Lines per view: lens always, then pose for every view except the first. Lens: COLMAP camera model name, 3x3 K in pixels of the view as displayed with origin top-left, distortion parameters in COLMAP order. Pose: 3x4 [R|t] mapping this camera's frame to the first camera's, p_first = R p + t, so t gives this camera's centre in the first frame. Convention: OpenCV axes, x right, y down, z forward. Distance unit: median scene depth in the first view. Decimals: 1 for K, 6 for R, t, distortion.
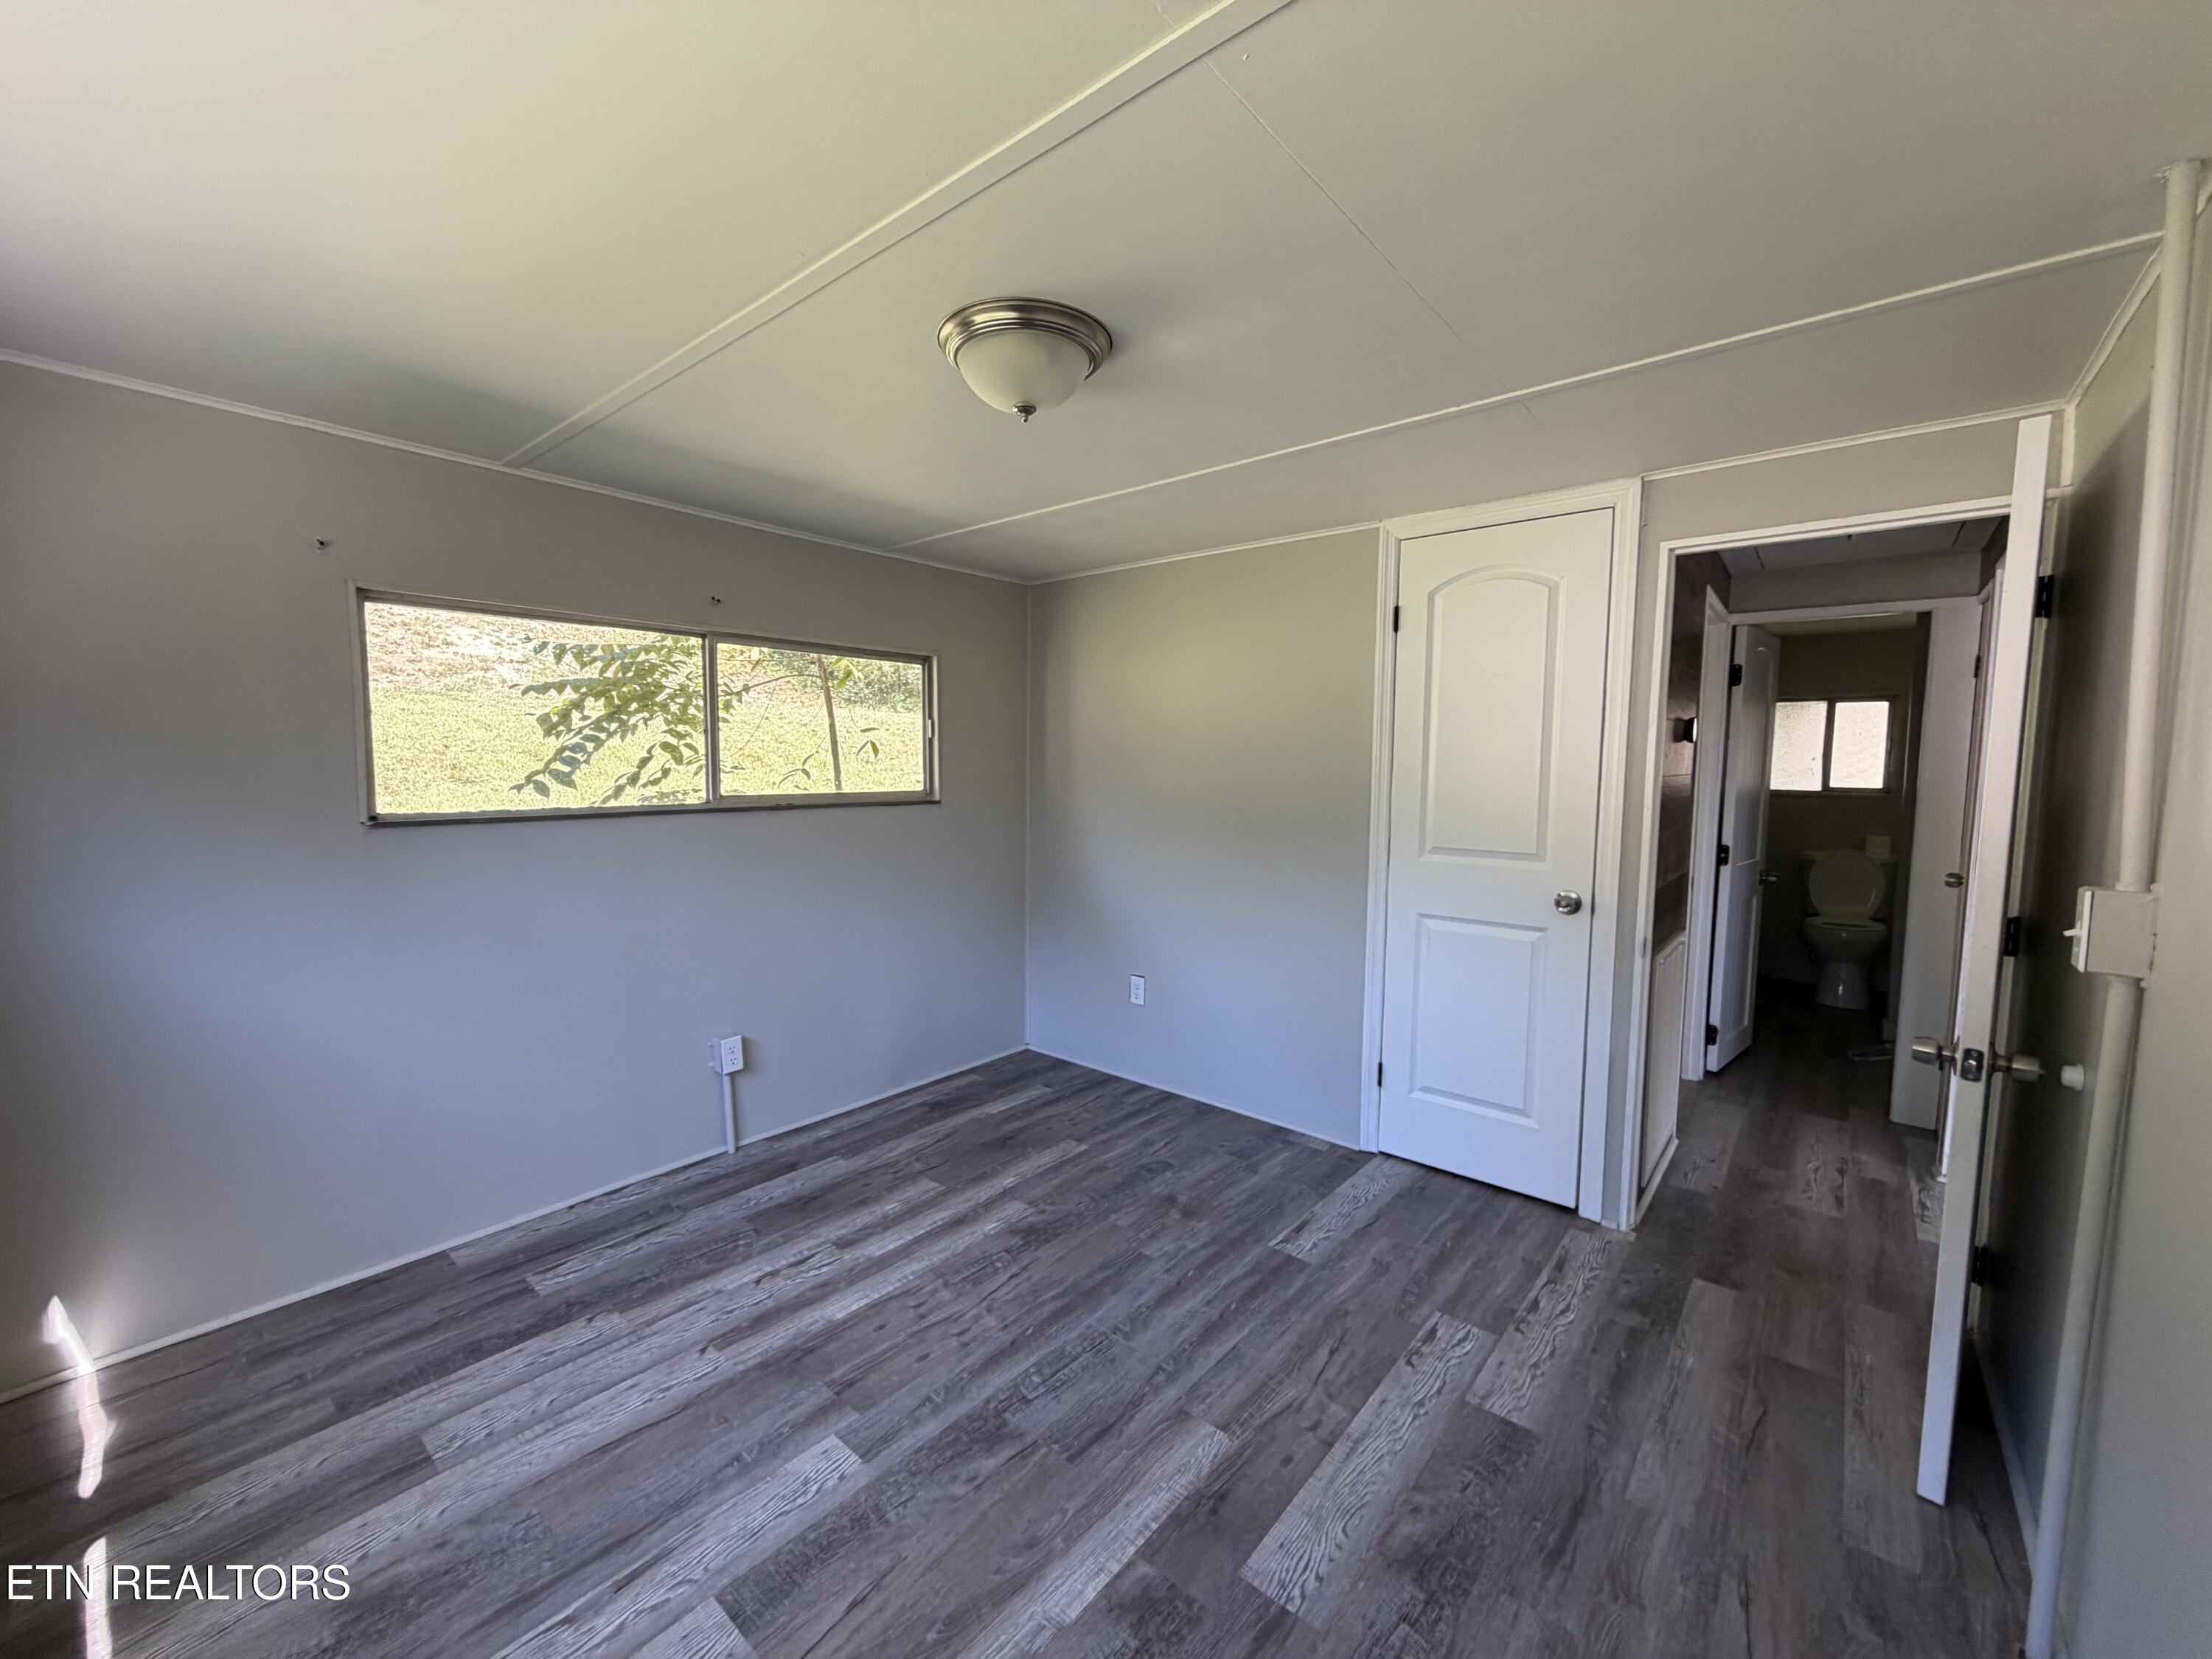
lens RADIAL K [[881.9, 0, 1098.3], [0, 881.9, 830.6], [0, 0, 1]] dist [-0.004285, 0.000118]
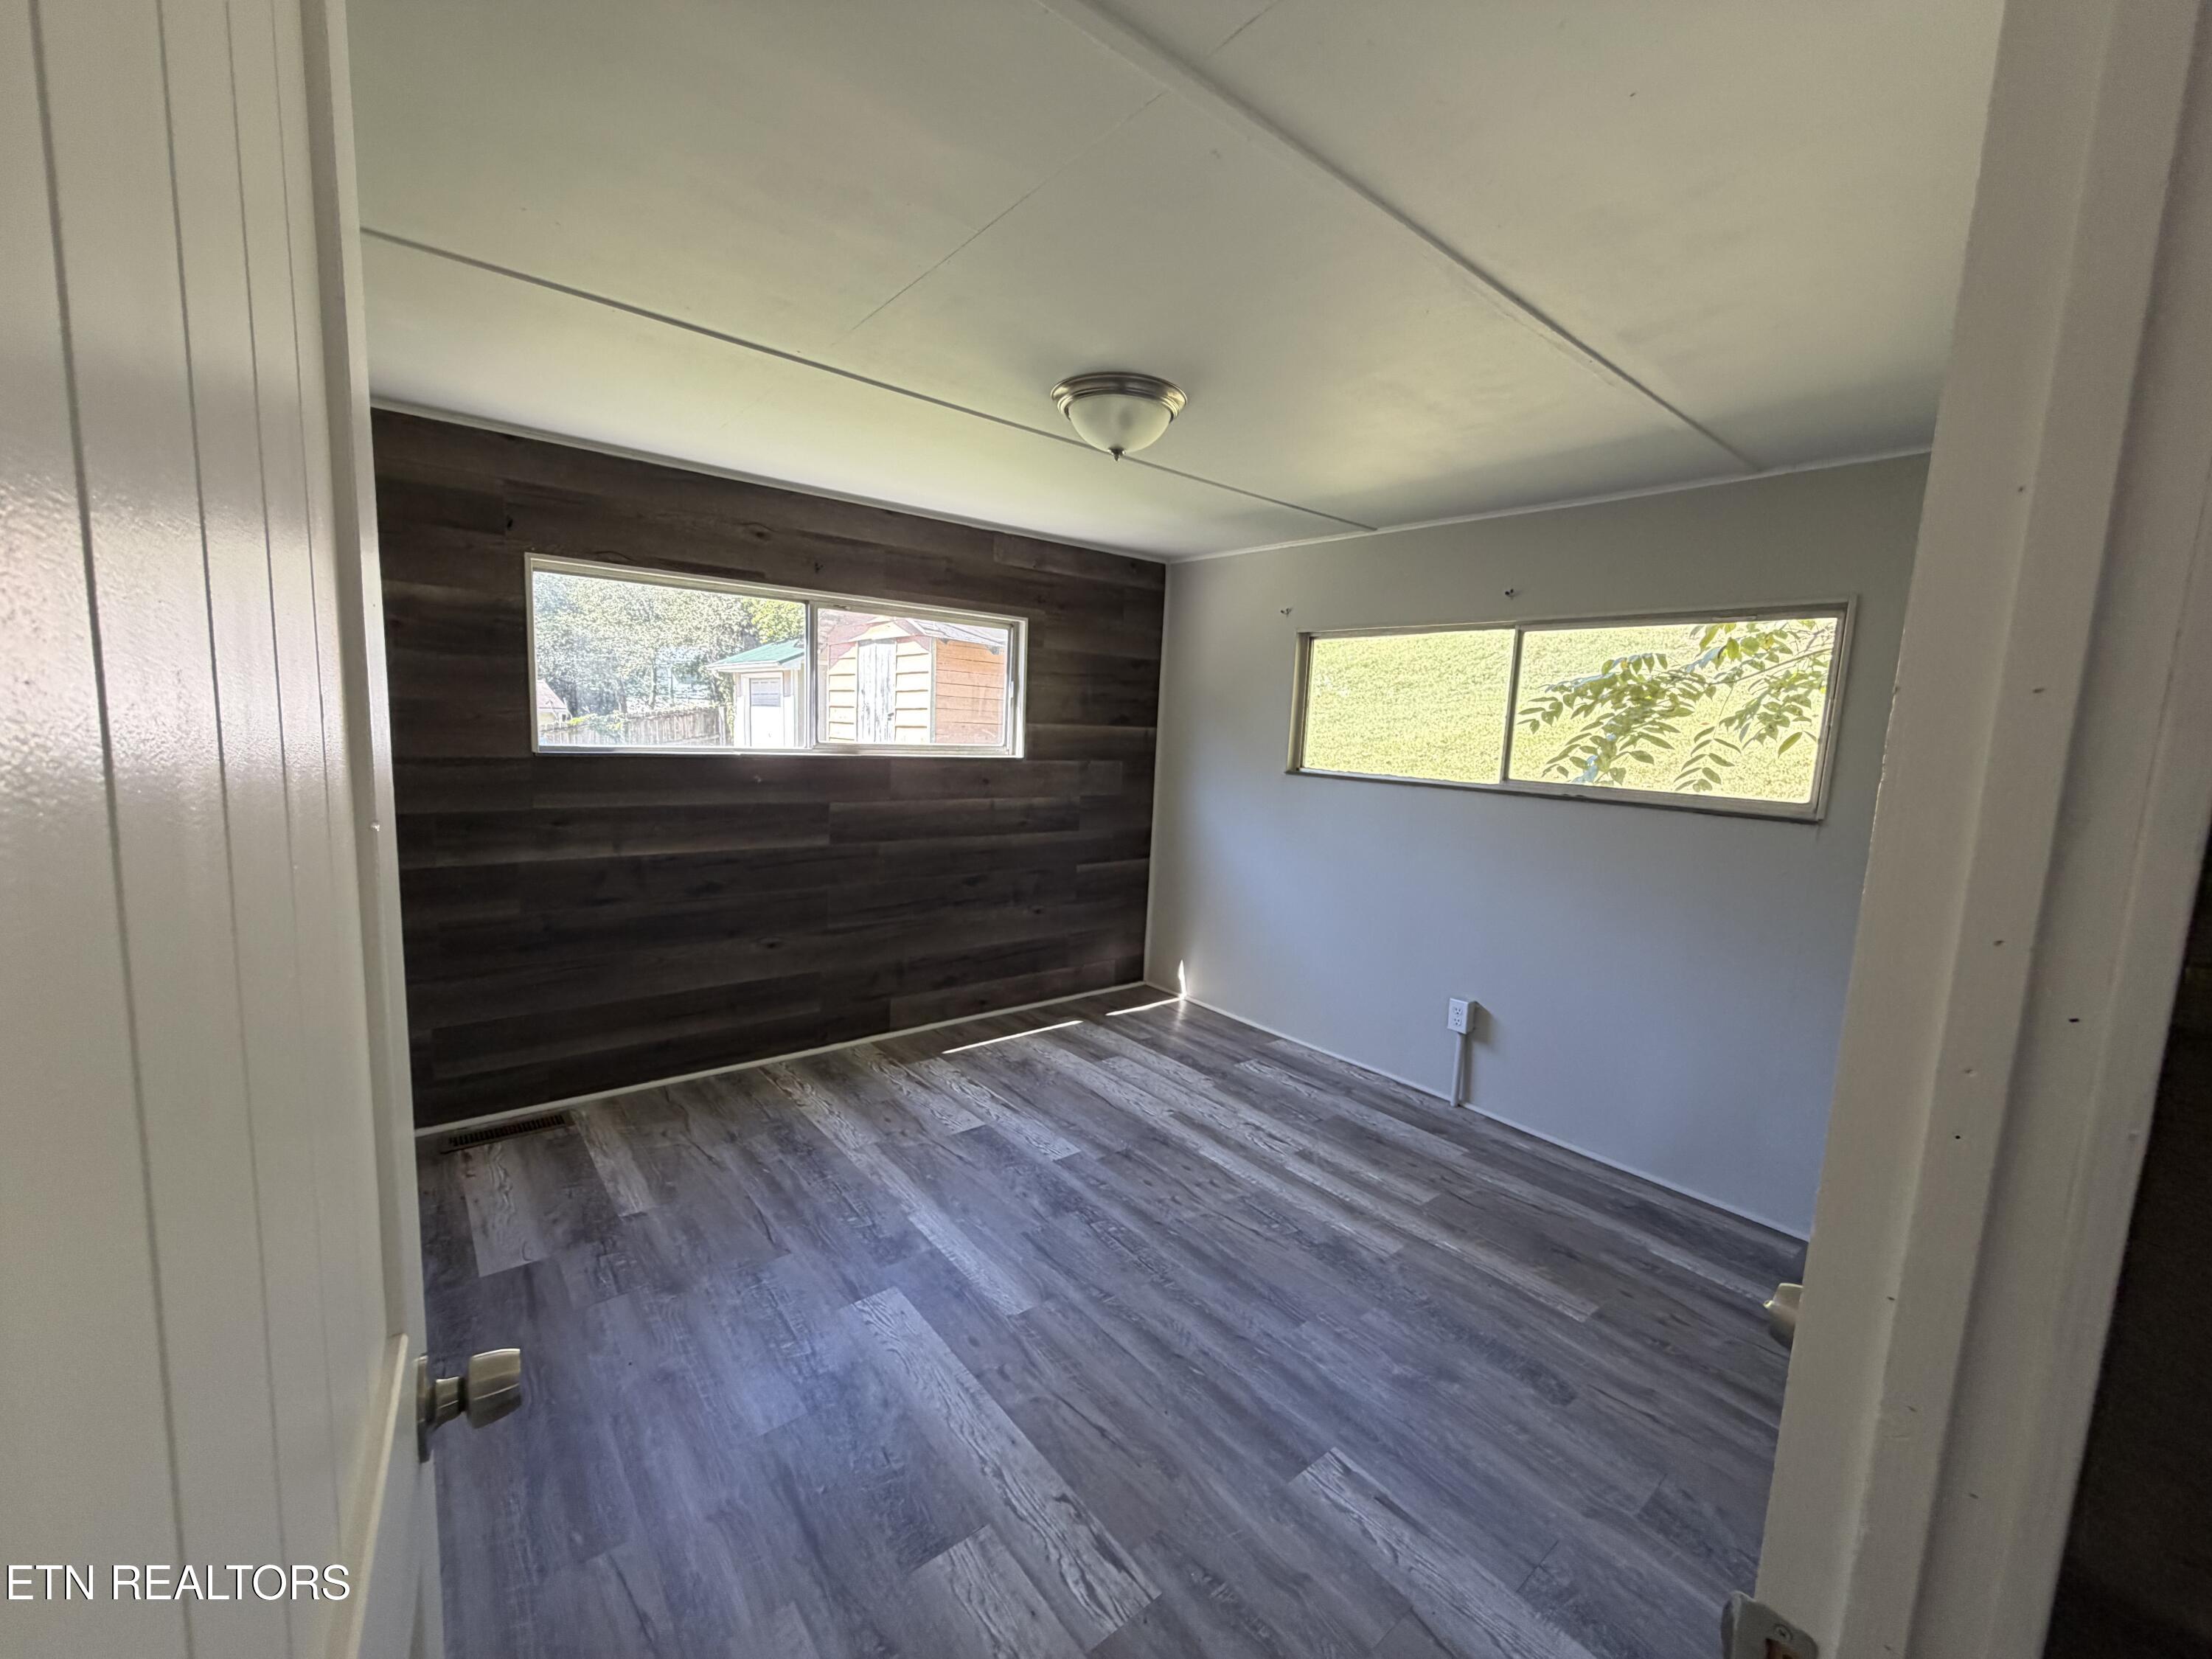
lens RADIAL K [[881.9, 0, 1098.3], [0, 881.9, 830.6], [0, 0, 1]] dist [-0.004285, 0.000118]
pose [[-0.187240, 0.106977, -0.976472, 0.955327], [-0.127432, 0.983007, 0.132129, -0.076513], [0.974013, 0.149173, -0.170426, 0.981444]]
